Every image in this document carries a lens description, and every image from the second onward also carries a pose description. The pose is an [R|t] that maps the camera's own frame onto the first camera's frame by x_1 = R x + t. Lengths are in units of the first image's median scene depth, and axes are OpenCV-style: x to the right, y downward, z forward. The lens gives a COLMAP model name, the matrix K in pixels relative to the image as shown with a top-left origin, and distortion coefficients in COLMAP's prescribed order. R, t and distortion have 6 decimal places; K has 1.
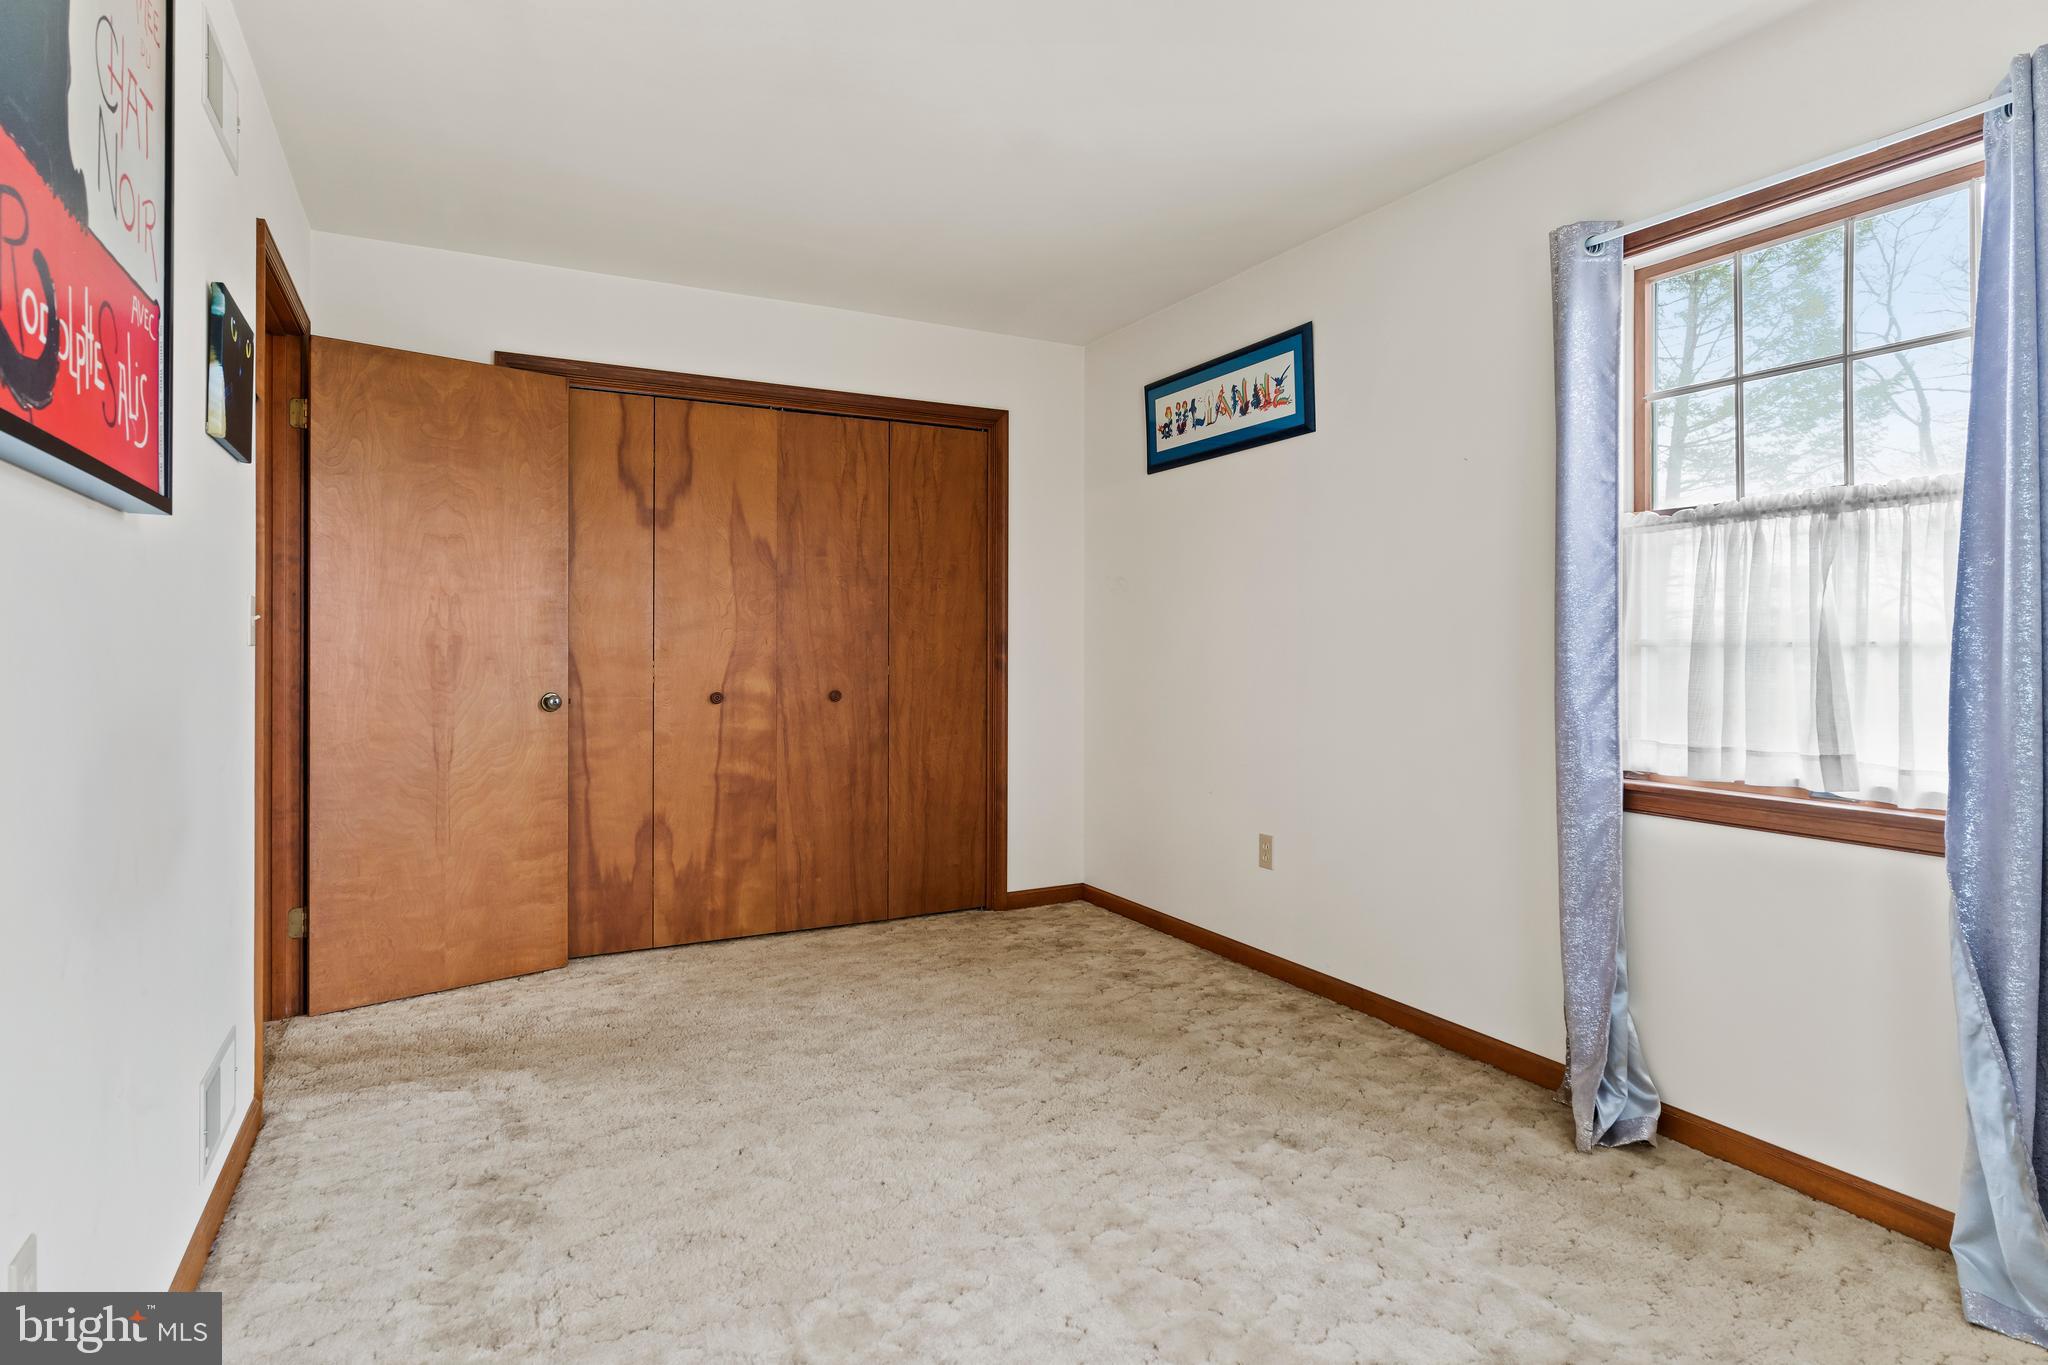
lens RADIAL K [[1077.4, 0, 1023.6], [0, 1077.4, 641.2], [0, 0, 1]] dist [0.000669, 0.000035]
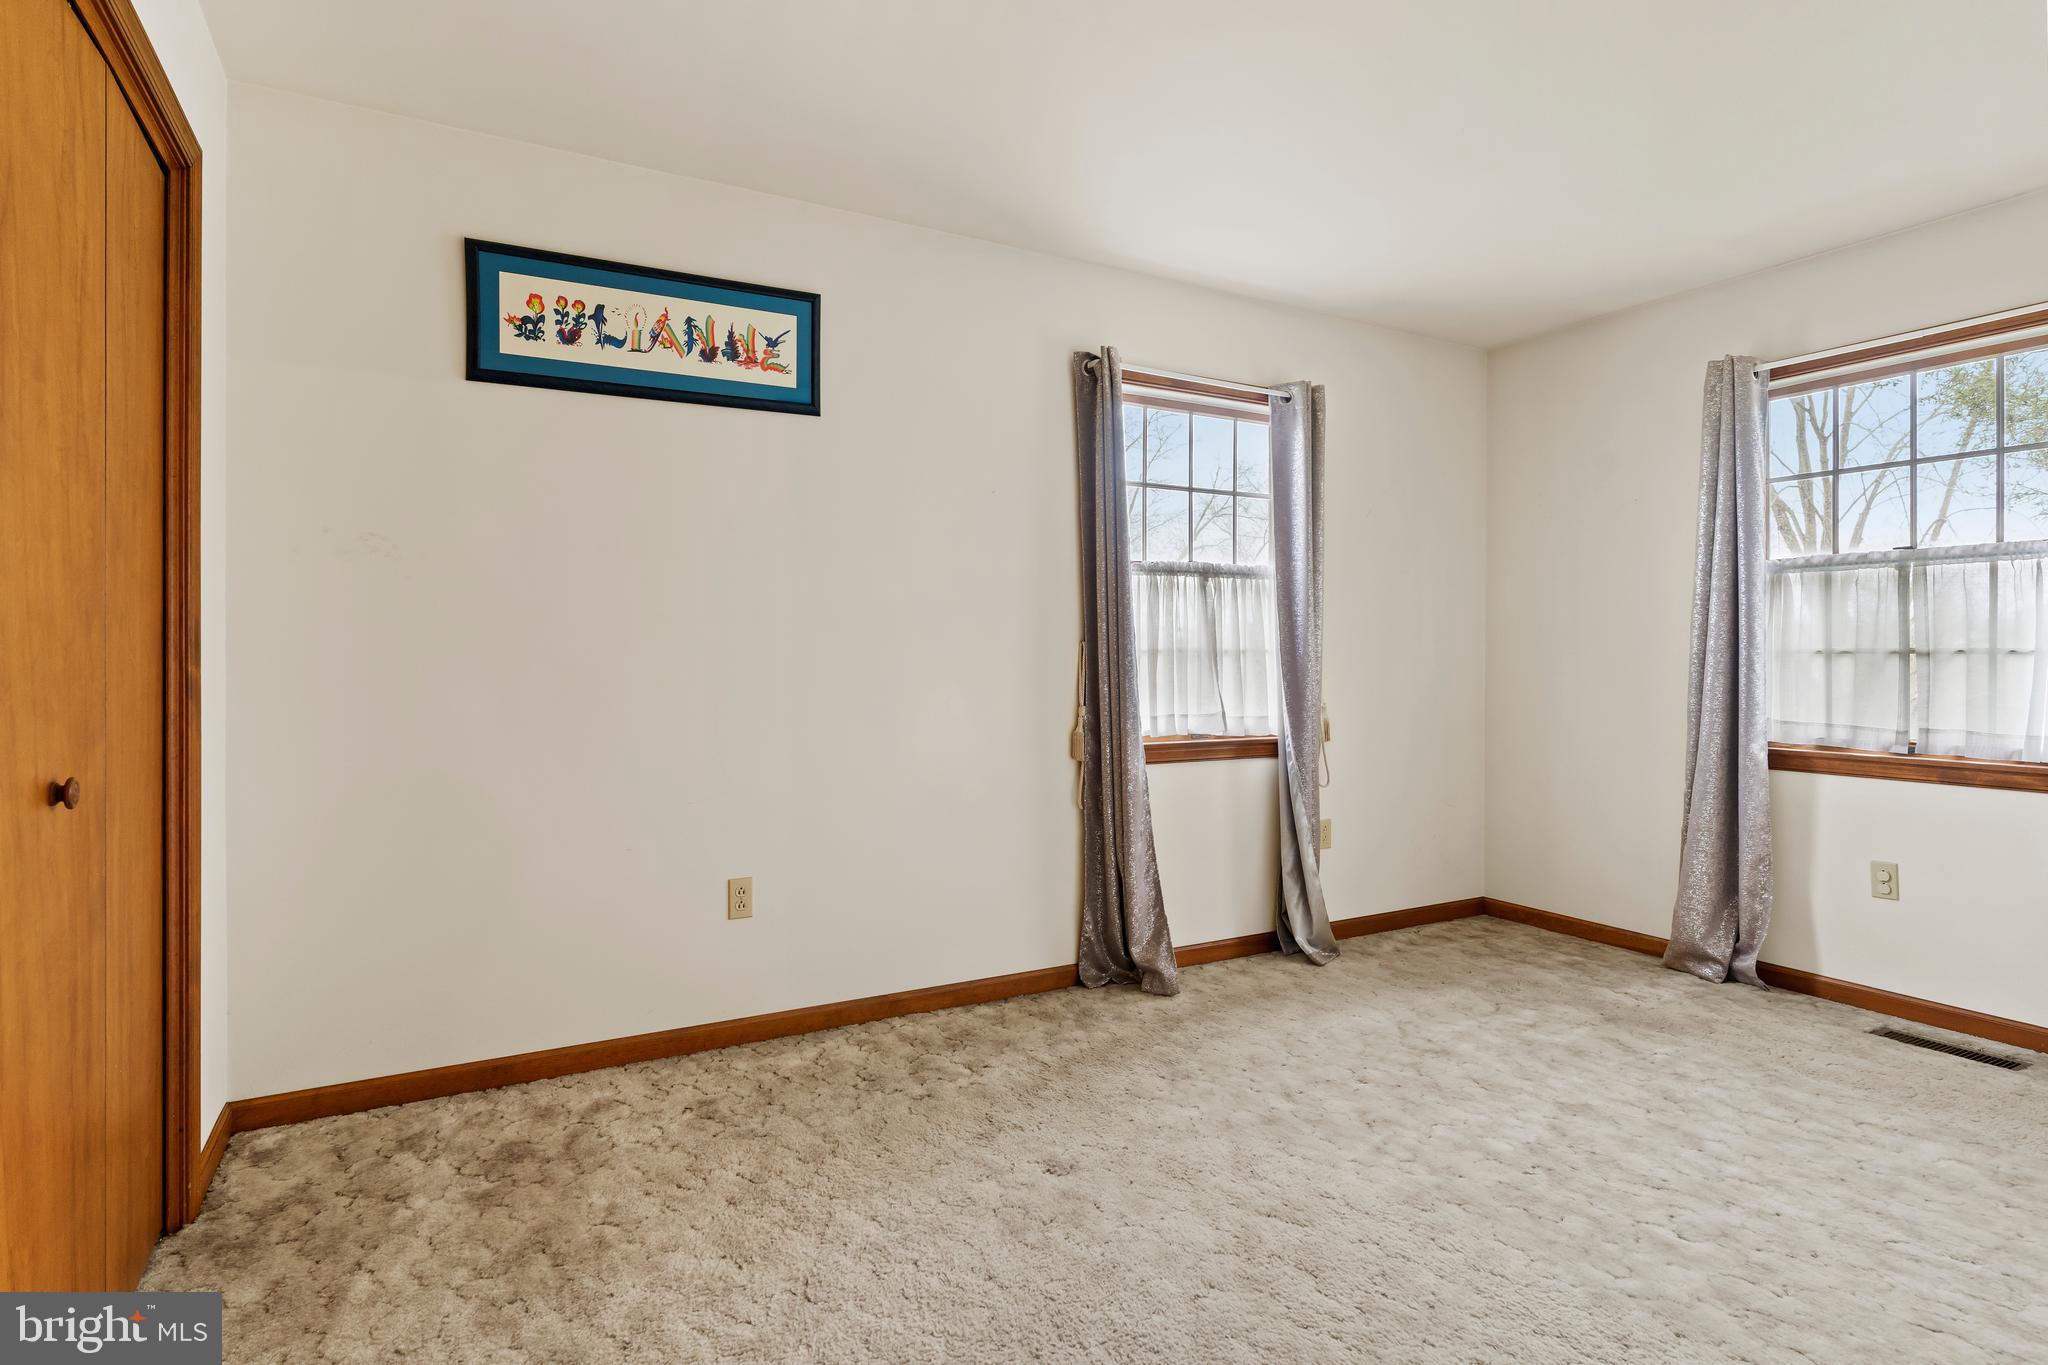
lens RADIAL K [[1057.1, 0, 1018.9], [0, 1057.1, 660.5], [0, 0, 1]] dist [-0.000928, 0.000080]
pose [[-0.012861, -0.010790, 0.999859, -0.603260], [-0.004953, 0.999930, 0.010727, 0.001270], [-0.999905, -0.004814, -0.012913, 0.809628]]
